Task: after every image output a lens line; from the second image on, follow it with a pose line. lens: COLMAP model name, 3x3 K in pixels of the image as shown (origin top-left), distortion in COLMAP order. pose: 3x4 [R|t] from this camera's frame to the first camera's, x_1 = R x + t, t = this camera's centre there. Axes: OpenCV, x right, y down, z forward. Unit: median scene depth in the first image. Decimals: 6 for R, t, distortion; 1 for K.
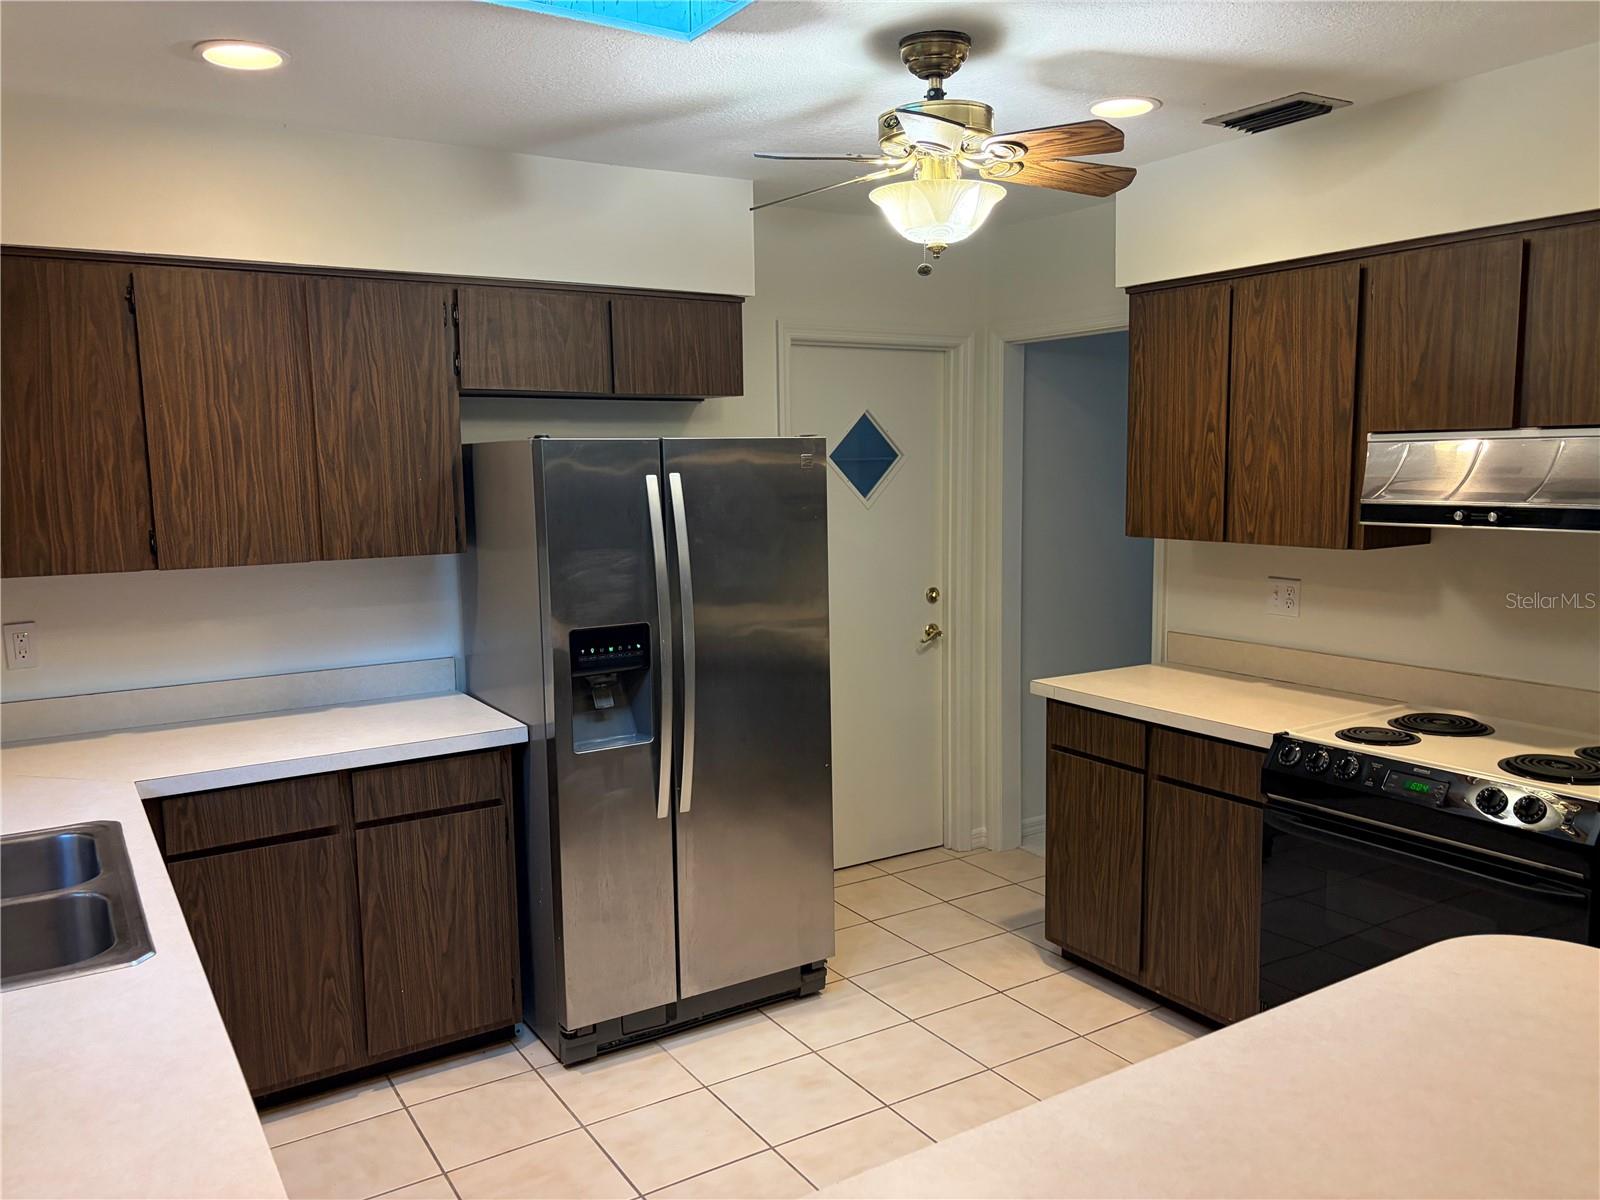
lens RADIAL K [[1205.4, 0, 800.0], [0, 1205.4, 600.0], [0, 0, 1]] dist [0.086947, -0.186999]
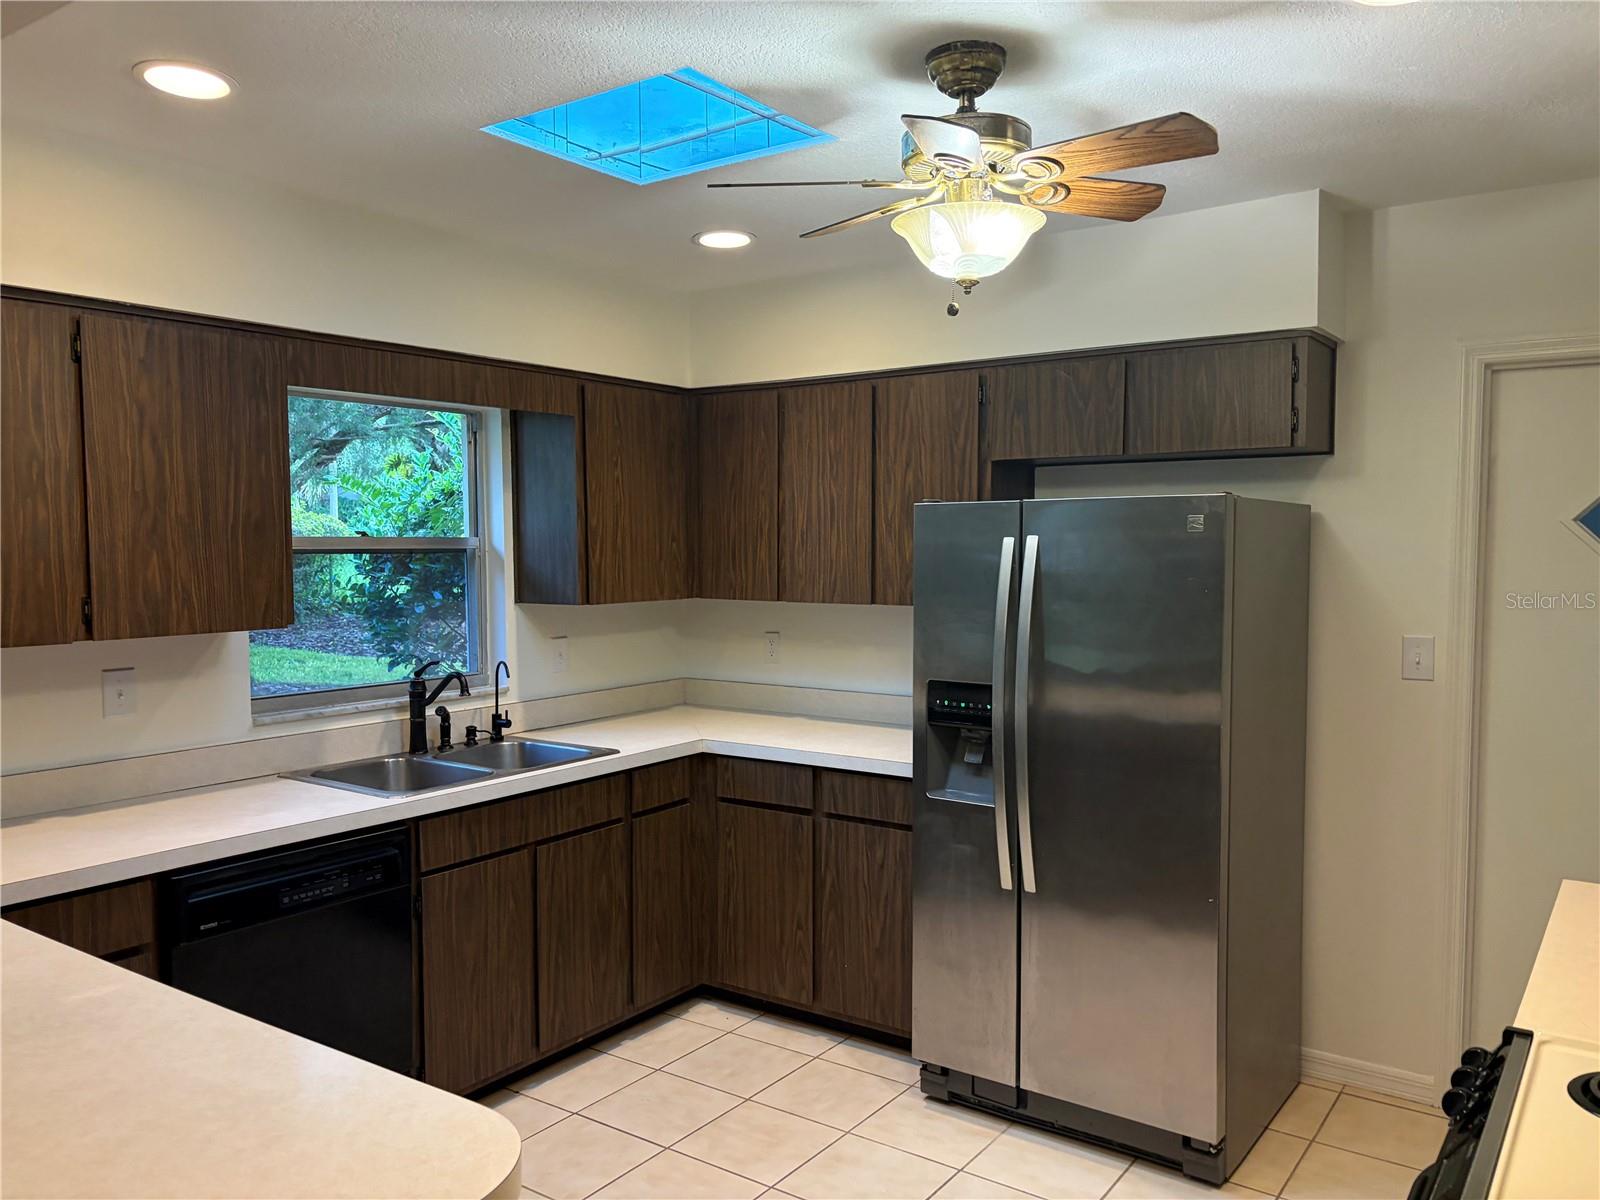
lens RADIAL K [[1205.4, 0, 800.0], [0, 1205.4, 600.0], [0, 0, 1]] dist [0.086947, -0.186999]
pose [[0.366051, 0.055238, -0.928954, 0.742124], [-0.114946, 0.993276, 0.013769, -0.045983], [0.923469, 0.101739, 0.369939, 0.478783]]
